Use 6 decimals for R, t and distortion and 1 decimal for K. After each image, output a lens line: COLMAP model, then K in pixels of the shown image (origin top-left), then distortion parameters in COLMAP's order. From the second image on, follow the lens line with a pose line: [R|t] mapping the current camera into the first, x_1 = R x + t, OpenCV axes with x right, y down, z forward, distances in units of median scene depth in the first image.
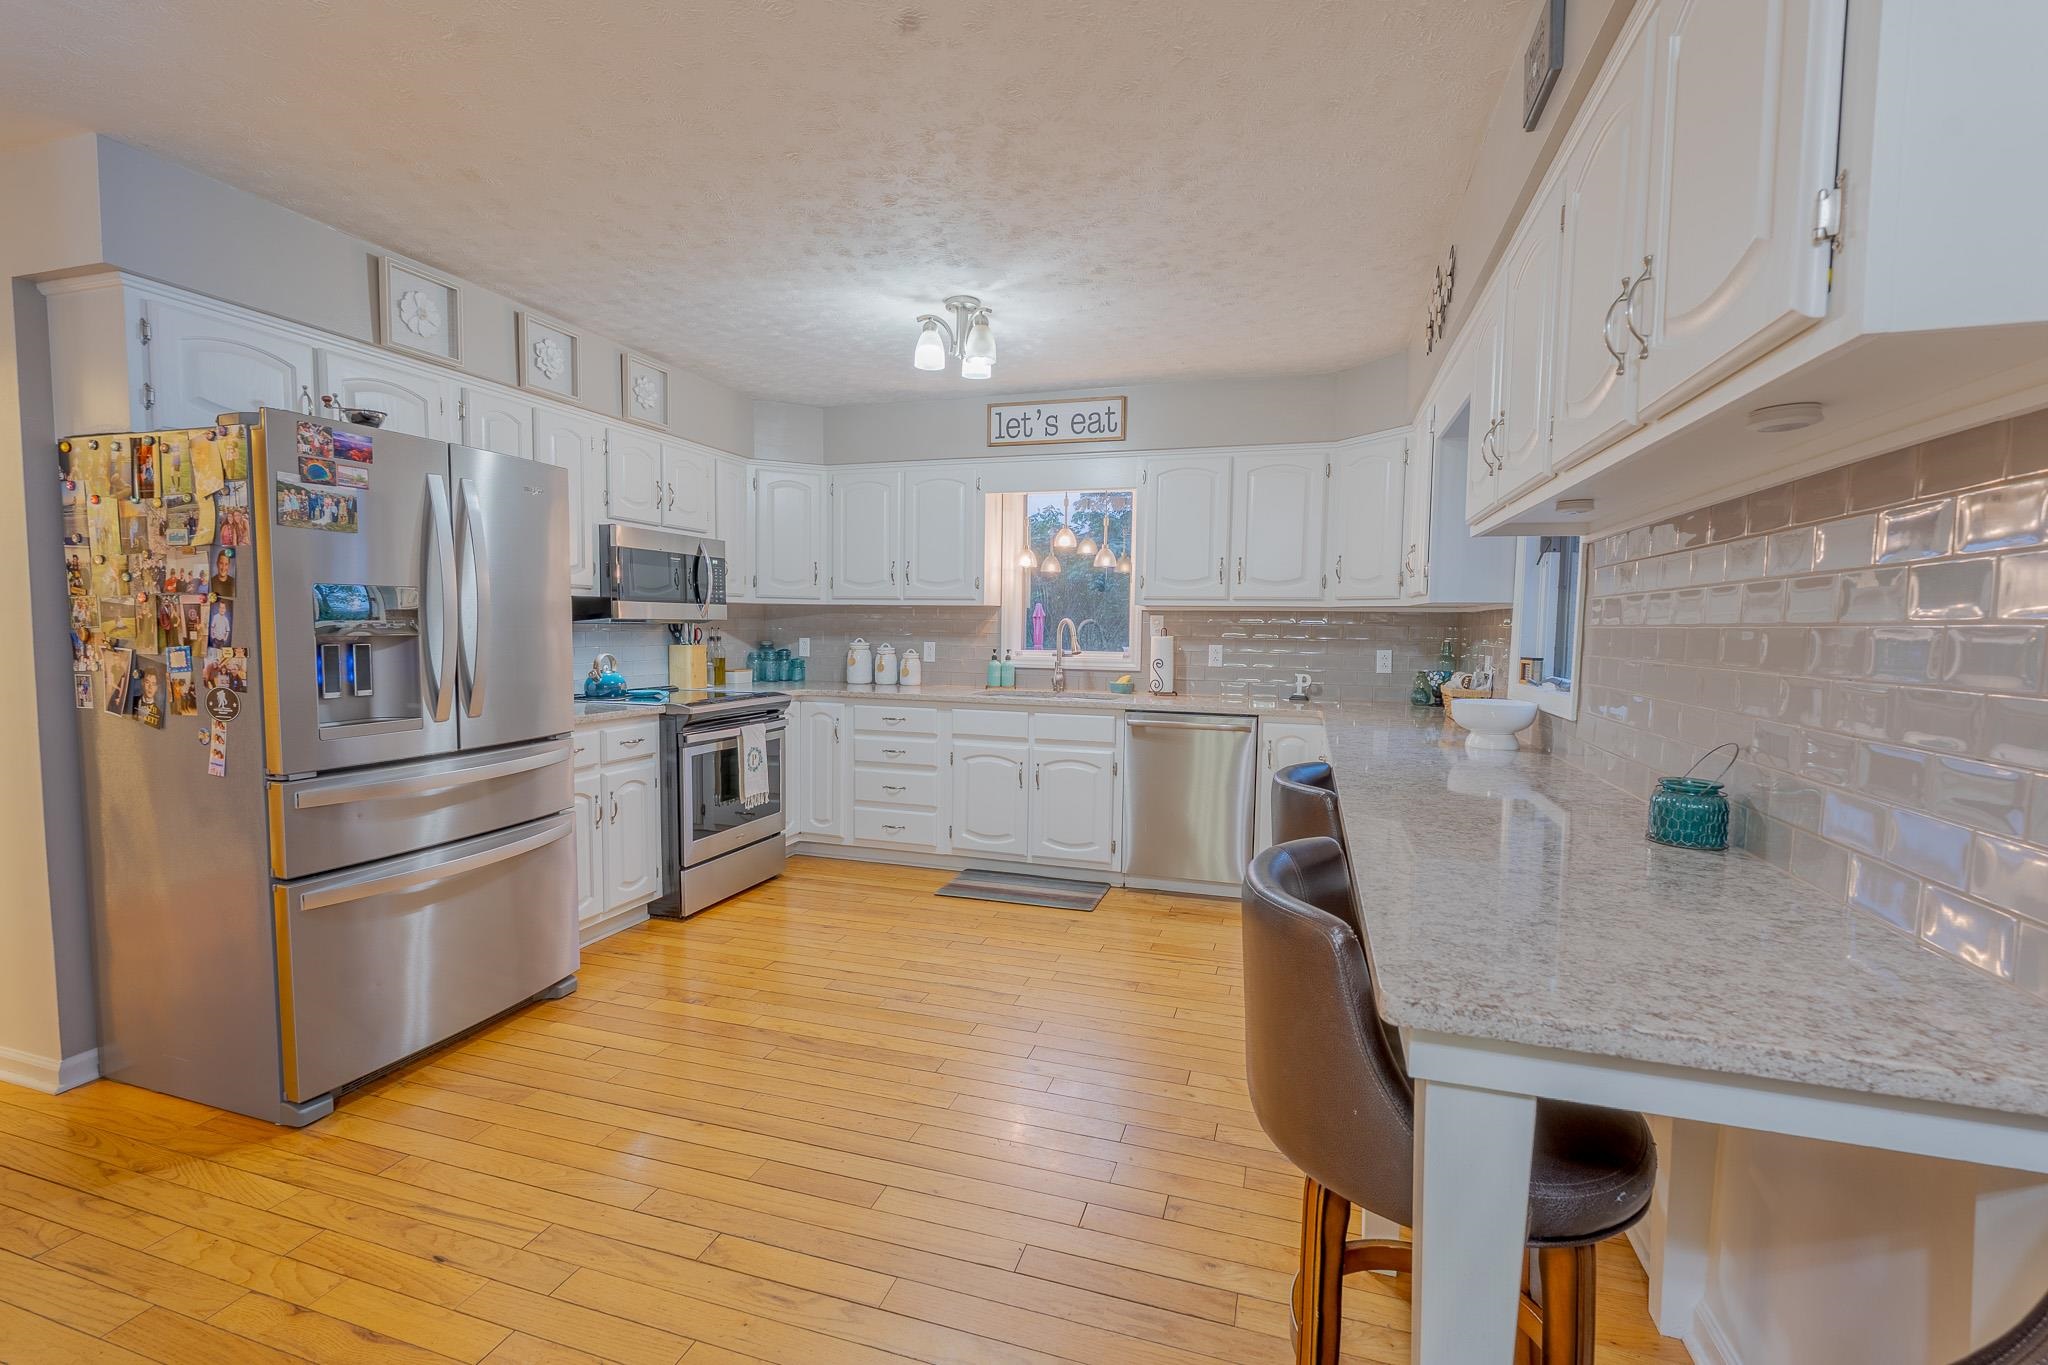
lens RADIAL K [[899.9, 0, 1020.8], [0, 899.9, 684.3], [0, 0, 1]] dist [-0.001456, -0.000032]
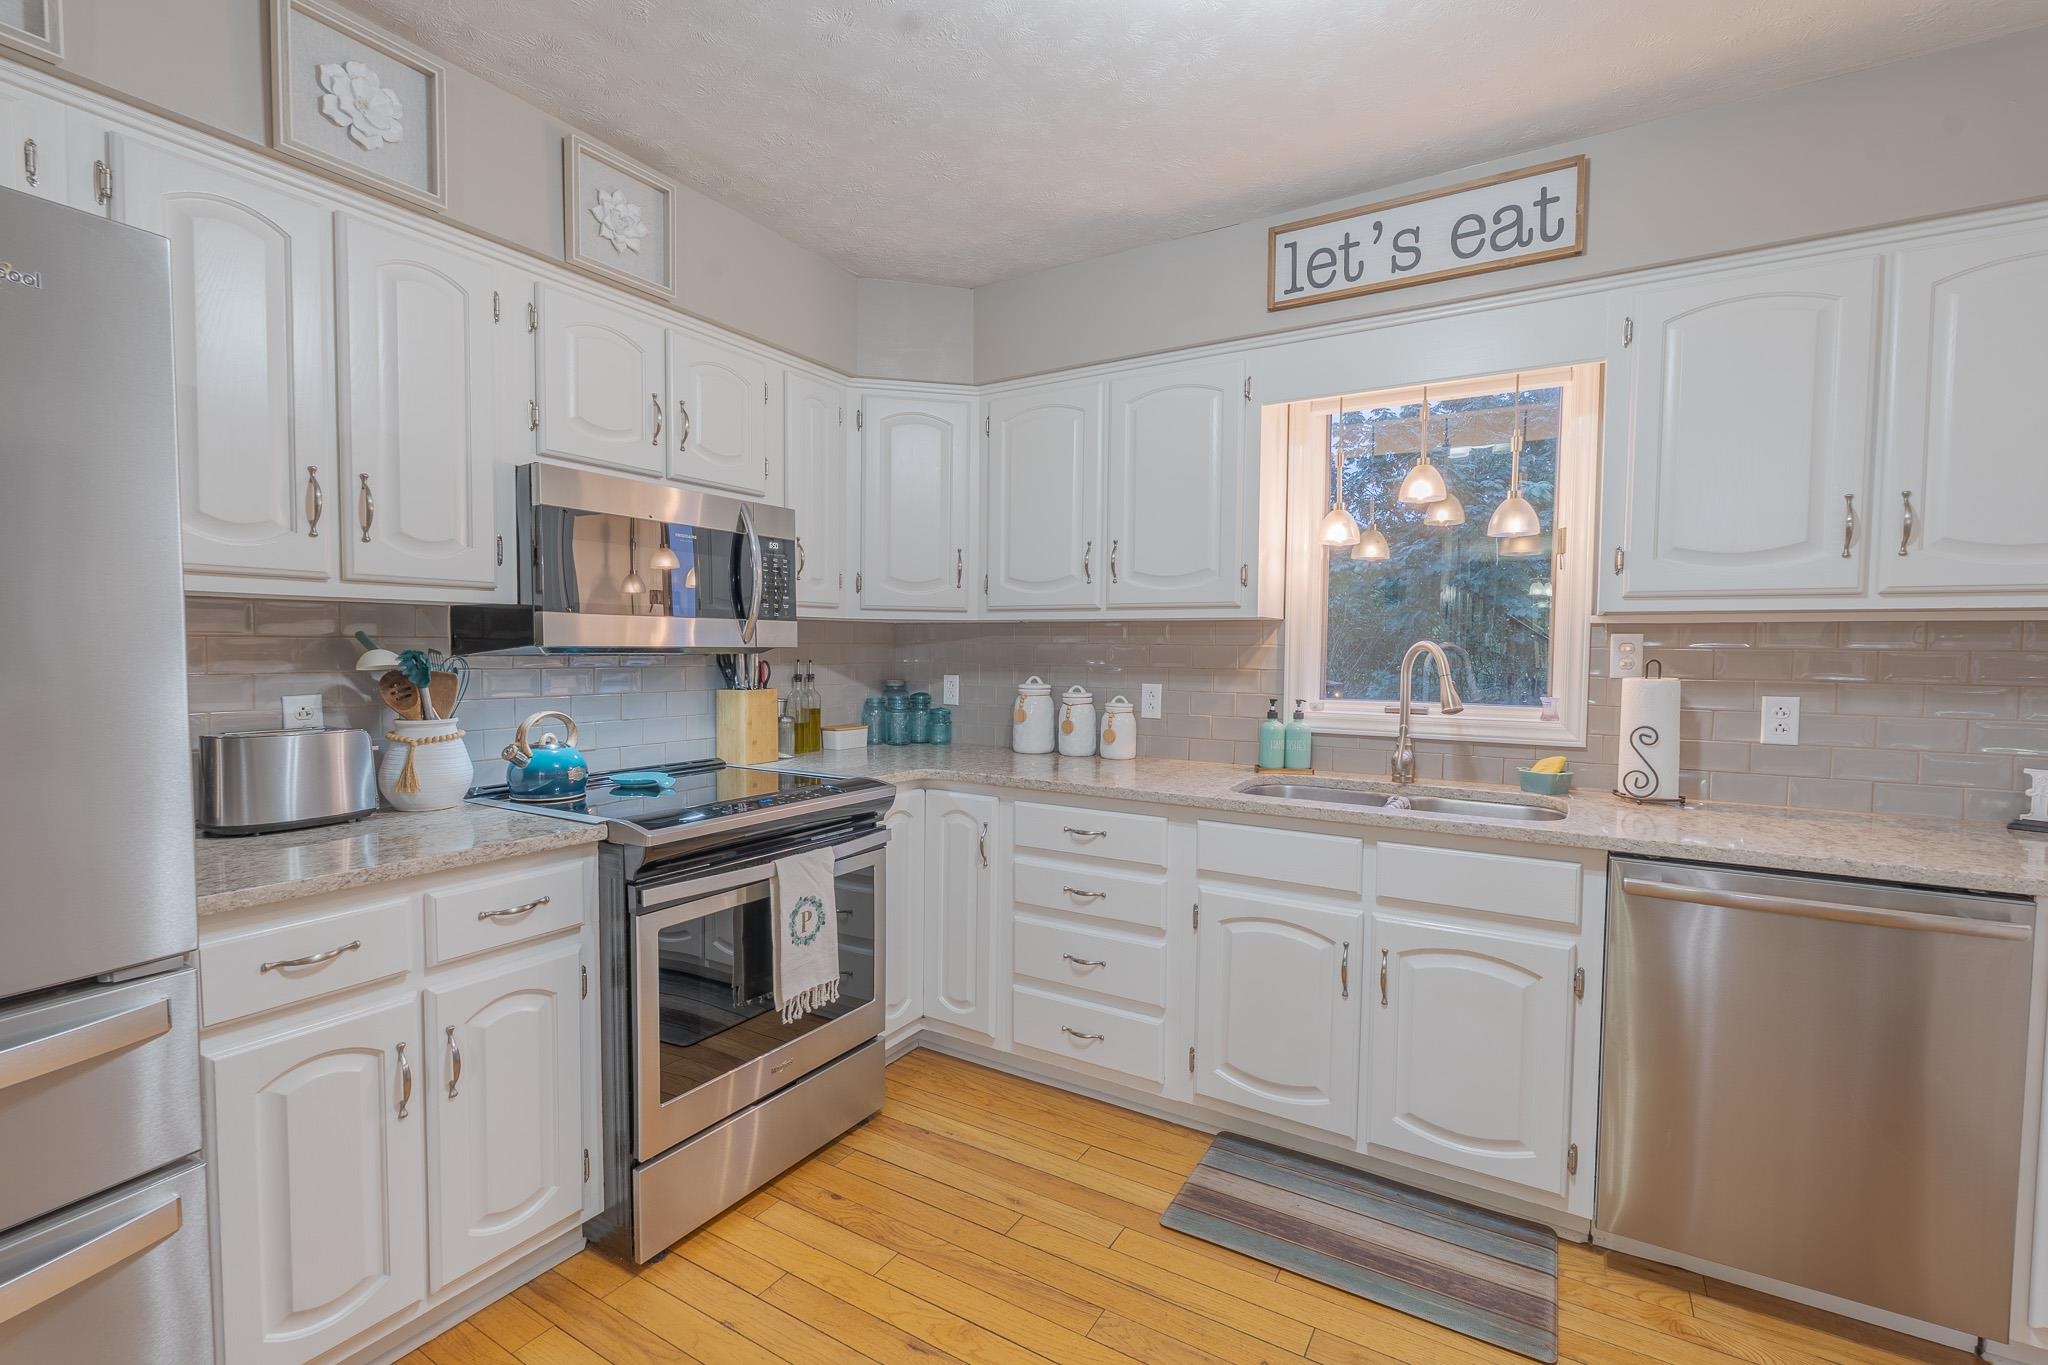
lens RADIAL K [[899.9, 0, 1020.8], [0, 899.9, 684.3], [0, 0, 1]] dist [-0.001456, -0.000032]
pose [[0.971558, 0.004582, -0.236756, -0.052438], [-0.011389, 0.999560, -0.027392, -0.033876], [0.236526, 0.029309, 0.971183, 0.475032]]
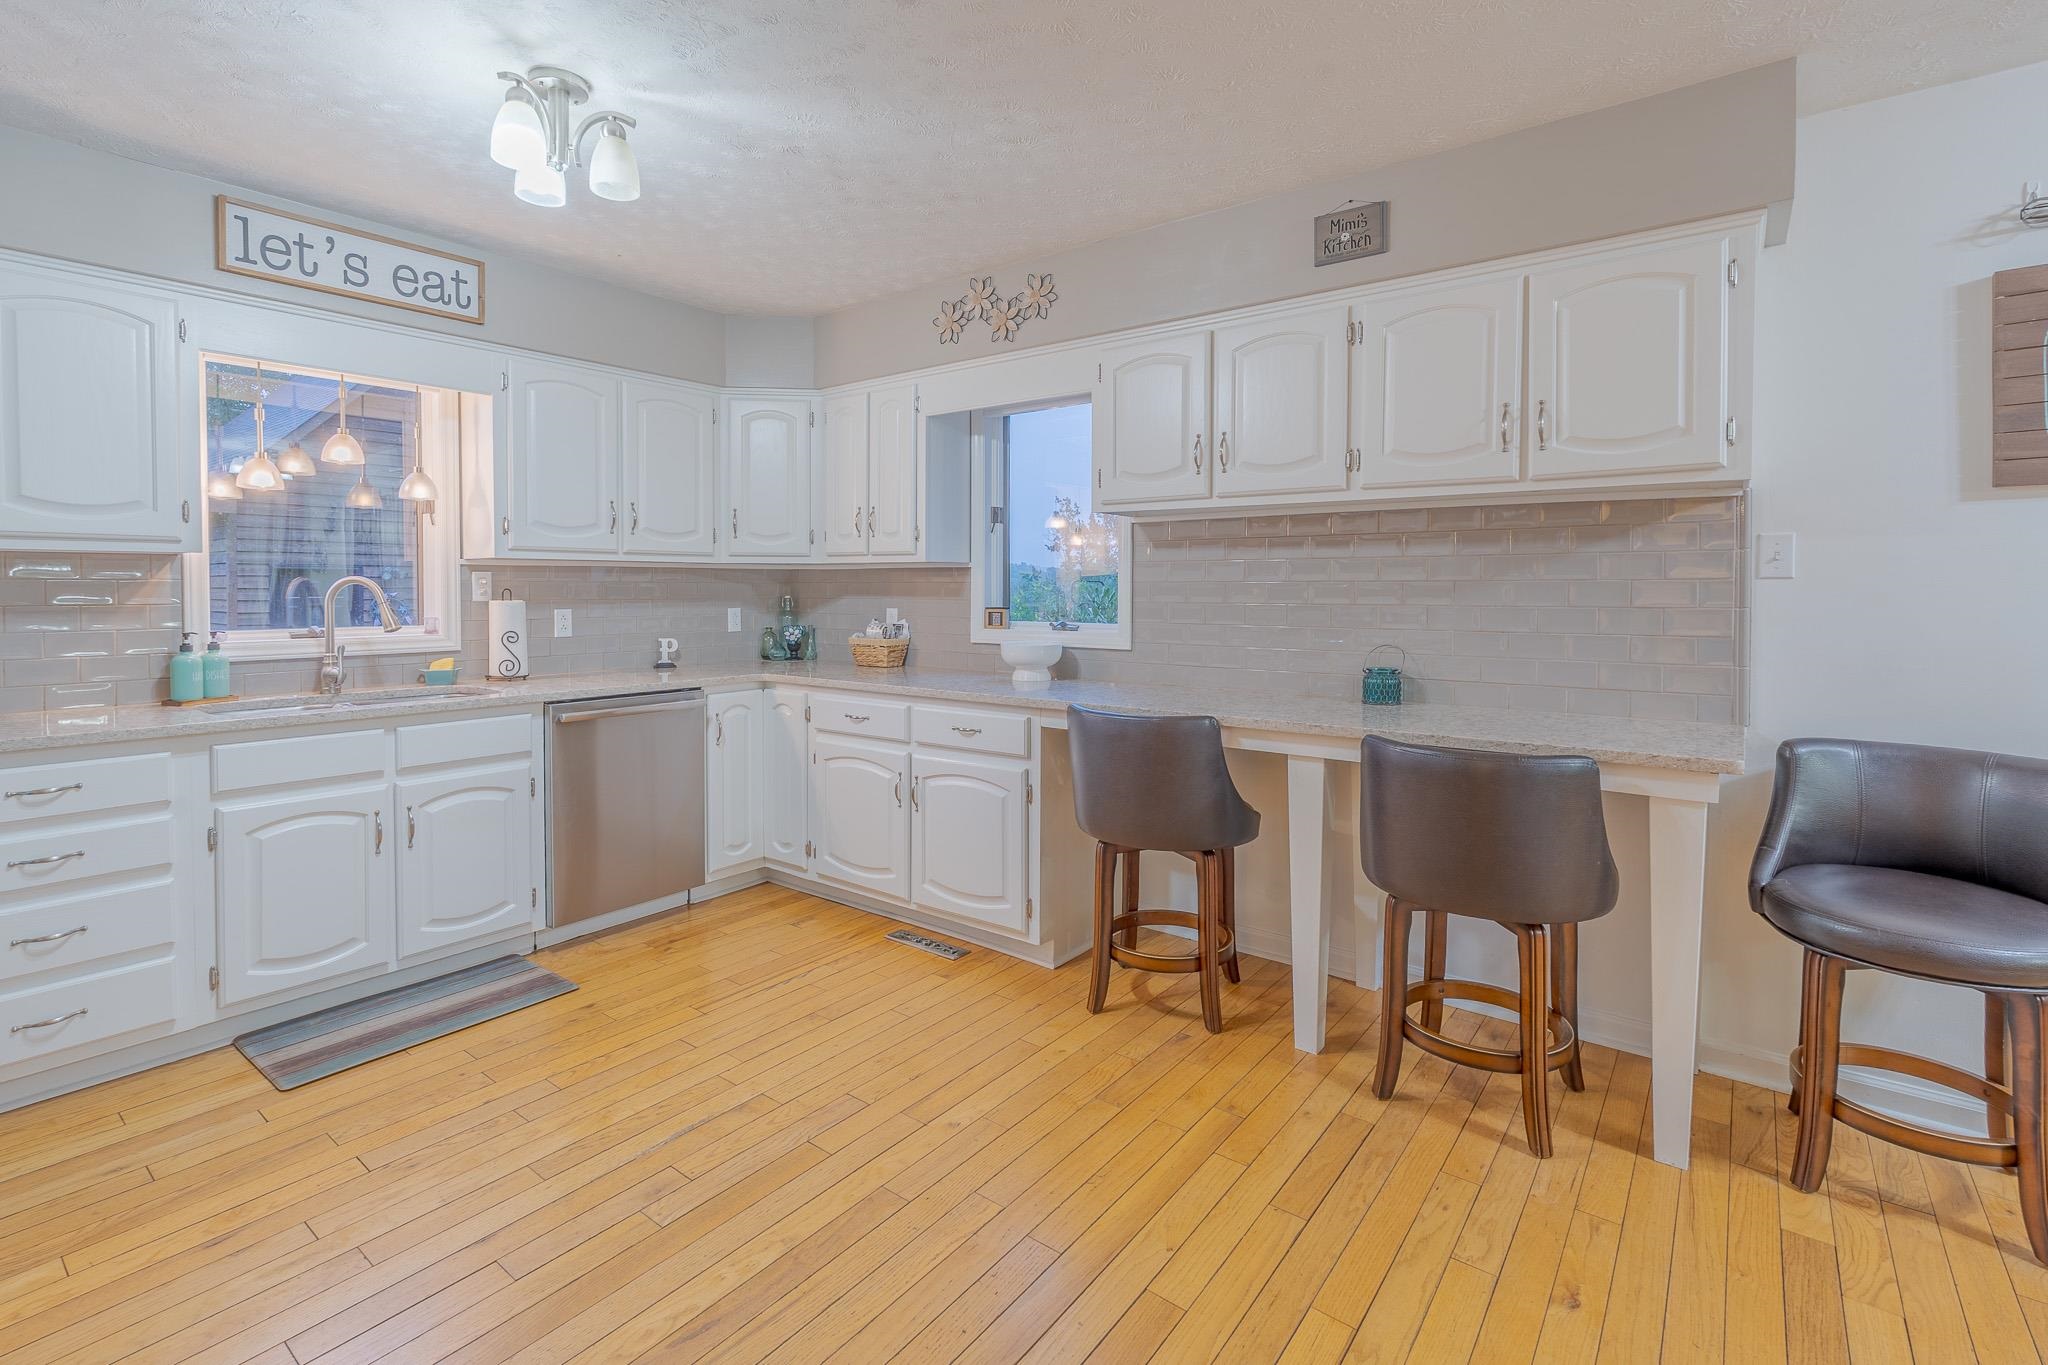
lens RADIAL K [[933.1, 0, 1024.0], [0, 933.1, 608.4], [0, 0, 1]] dist [-0.001464, -0.000220]
pose [[0.342517, -0.035784, 0.938830, -0.421380], [0.068259, 0.997581, 0.013120, -0.028268], [-0.937029, 0.059589, 0.344131, 0.349757]]
